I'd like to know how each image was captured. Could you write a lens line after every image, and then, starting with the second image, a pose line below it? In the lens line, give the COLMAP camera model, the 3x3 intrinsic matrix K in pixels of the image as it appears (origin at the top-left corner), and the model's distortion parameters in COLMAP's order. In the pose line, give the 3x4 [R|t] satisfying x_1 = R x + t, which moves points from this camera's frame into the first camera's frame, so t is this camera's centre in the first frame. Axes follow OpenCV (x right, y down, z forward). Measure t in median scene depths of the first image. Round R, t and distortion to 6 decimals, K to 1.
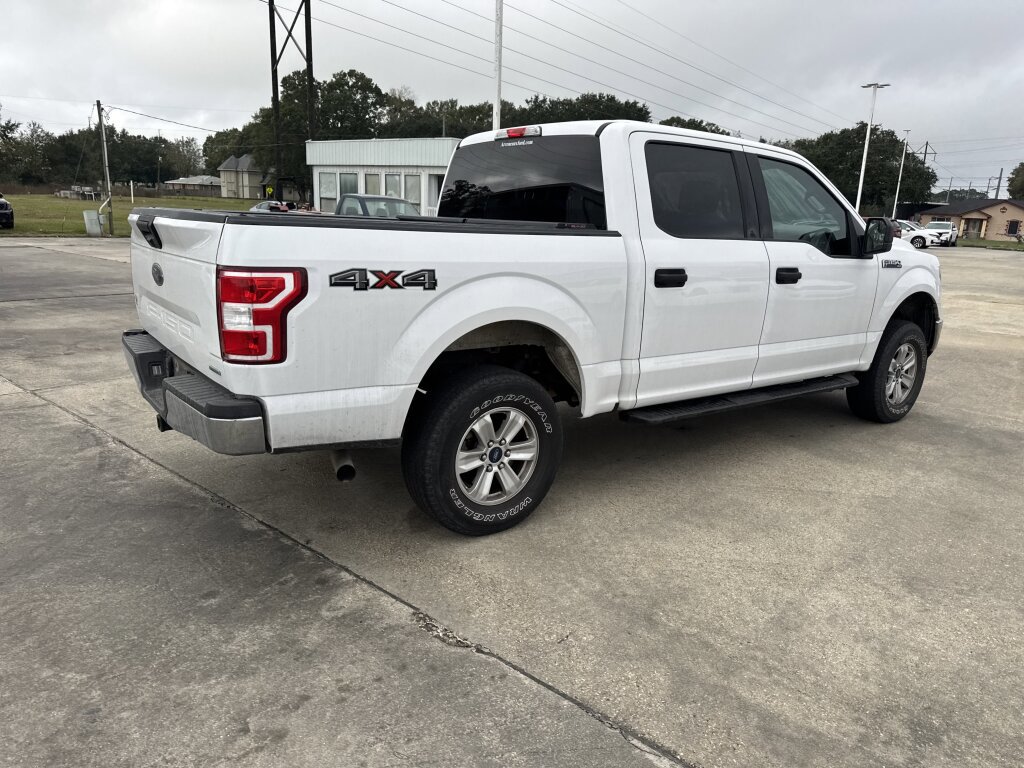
lens RADIAL K [[722.9, 0, 512.0], [0, 722.9, 384.0], [0, 0, 1]] dist [0.041168, -0.048779]
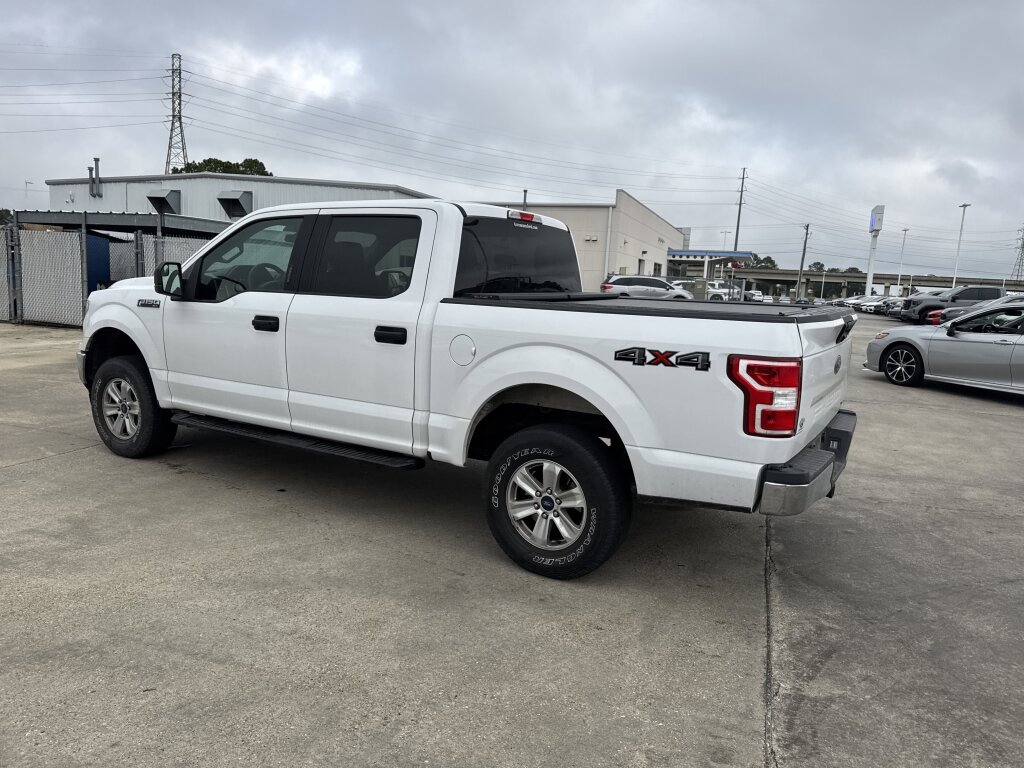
lens RADIAL K [[727.6, 0, 514.3], [0, 727.6, 379.8], [0, 0, 1]] dist [0.025215, -0.029707]
pose [[-0.382768, -0.188050, 0.904503, -1.215101], [0.158719, 0.951121, 0.264909, -0.467328], [-0.910108, 0.244960, -0.334212, 1.678947]]
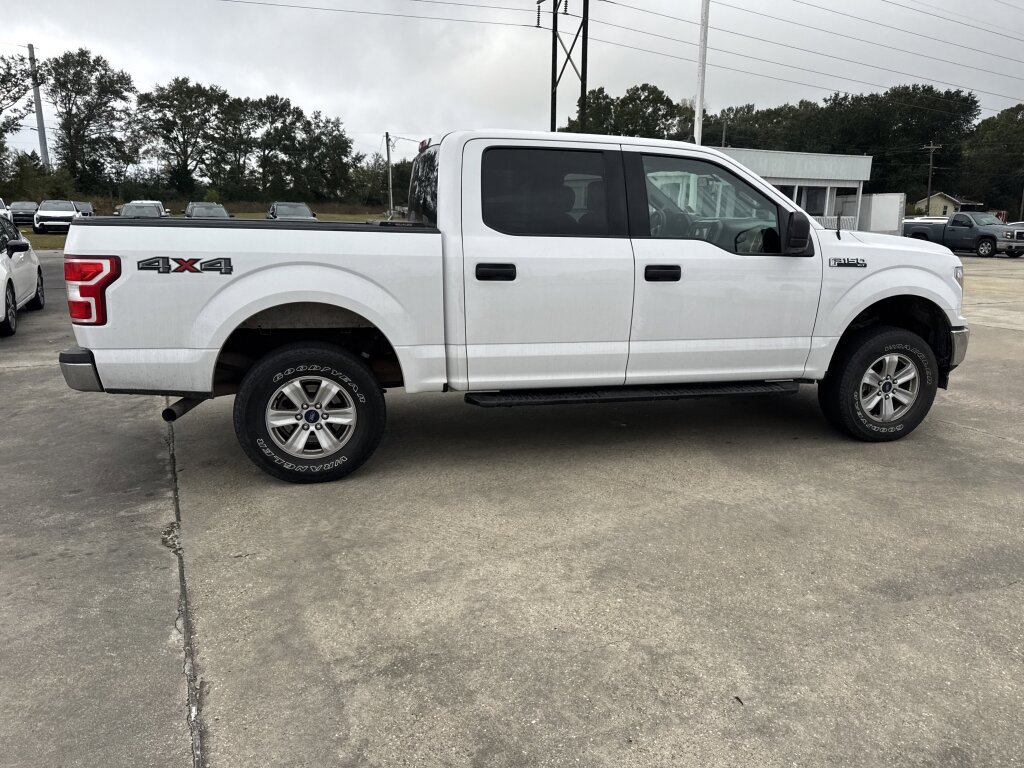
lens RADIAL K [[719.8, 0, 515.1], [0, 719.8, 391.2], [0, 0, 1]] dist [0.022476, -0.025754]
pose [[0.924810, 0.068323, -0.374244, 0.674550], [-0.069702, 0.997519, 0.009866, 0.020142], [0.373989, 0.016961, 0.927278, 0.021688]]
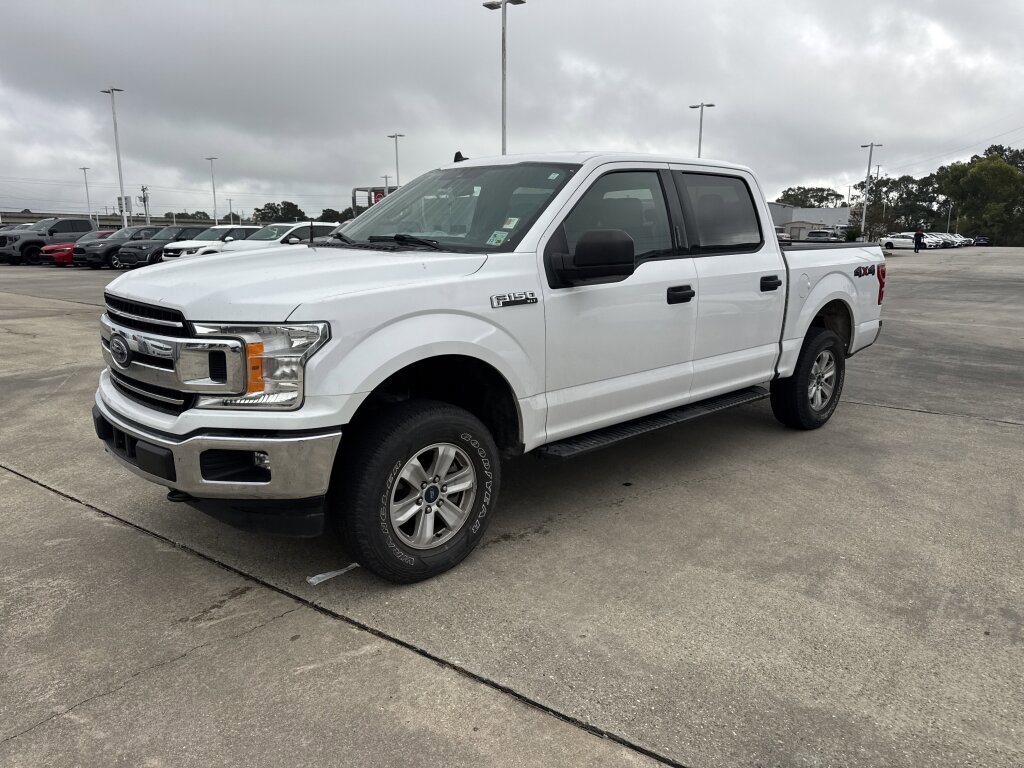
lens RADIAL K [[722.9, 0, 512.0], [0, 722.9, 384.0], [0, 0, 1]] dist [0.041168, -0.048779]
pose [[-0.991894, -0.017314, -0.125879, 0.516539], [-0.069679, 0.902548, 0.424915, -0.627801], [0.106255, 0.430242, -0.896439, 2.668010]]
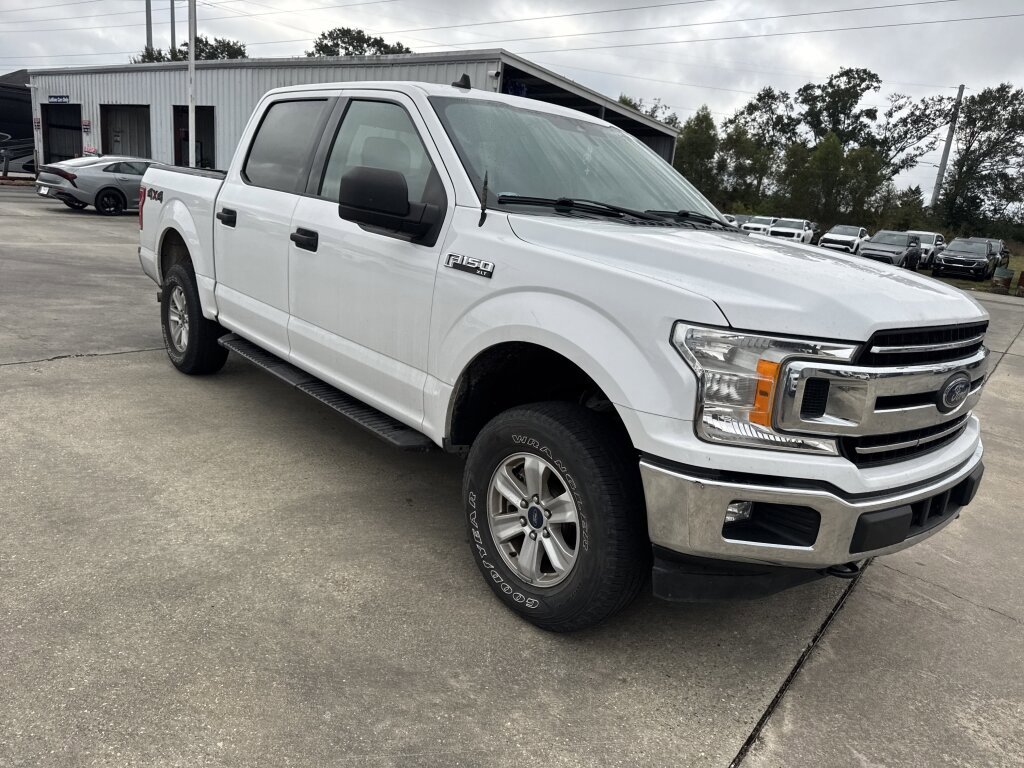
lens RADIAL K [[731.5, 0, 517.0], [0, 731.5, 382.8], [0, 0, 1]] dist [0.007704, -0.005865]
pose [[0.087933, 0.218168, -0.971942, 1.471617], [-0.326128, 0.928252, 0.178856, -0.266279], [0.941227, 0.301250, 0.152775, 1.363365]]
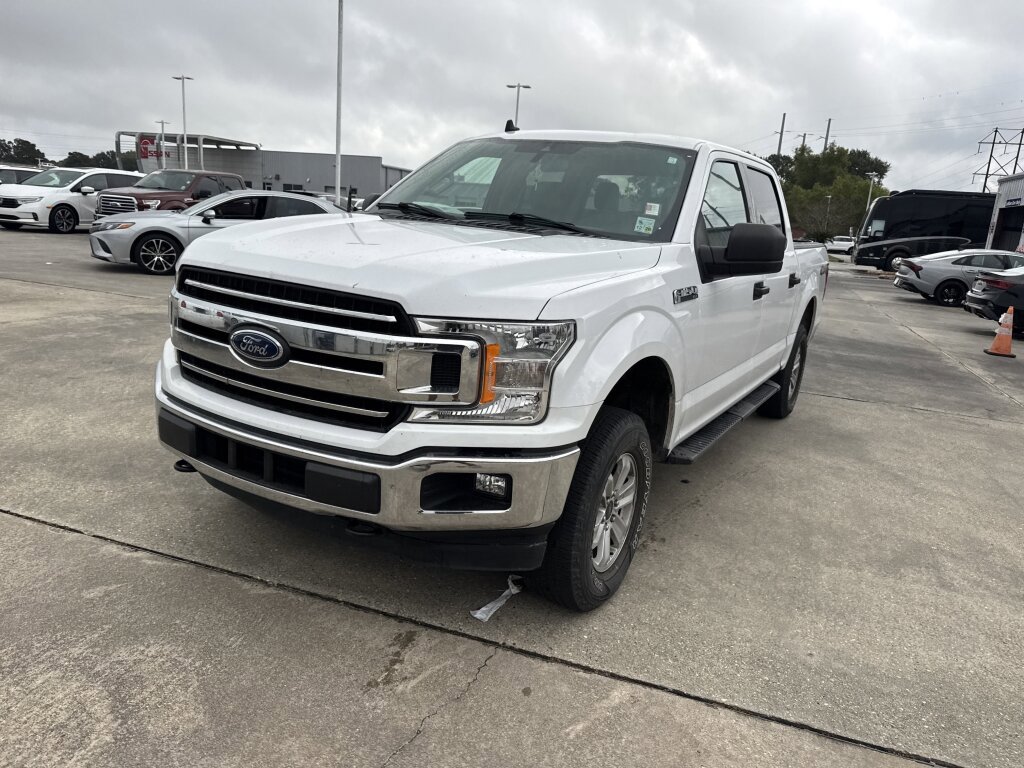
lens RADIAL K [[727.6, 0, 514.3], [0, 727.6, 379.8], [0, 0, 1]] dist [0.025215, -0.029707]
pose [[-0.912194, -0.016629, -0.409421, 0.922109], [-0.201212, 0.888592, 0.412211, -0.559986], [0.356954, 0.458397, -0.813914, 2.472517]]
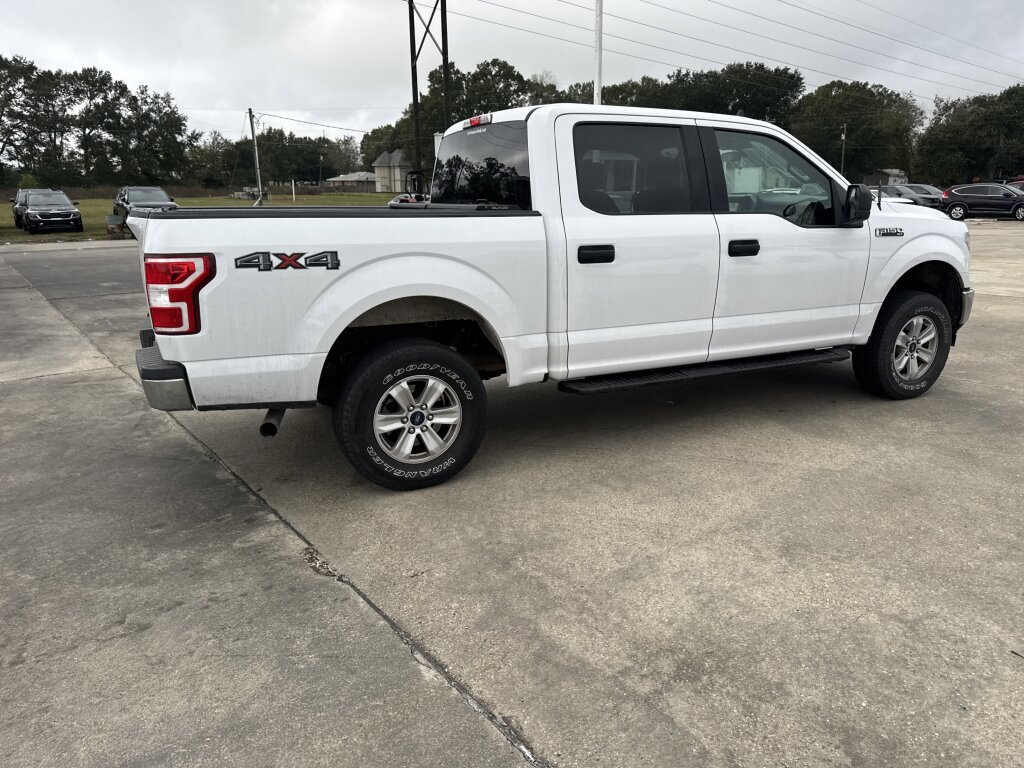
lens RADIAL K [[722.1, 0, 515.7], [0, 722.1, 393.1], [0, 0, 1]] dist [0.019452, -0.021357]
pose [[0.980750, 0.007401, -0.195128, 0.315788], [-0.000828, 0.999430, 0.033748, 0.020295], [0.195266, -0.032937, 0.980197, -0.049557]]
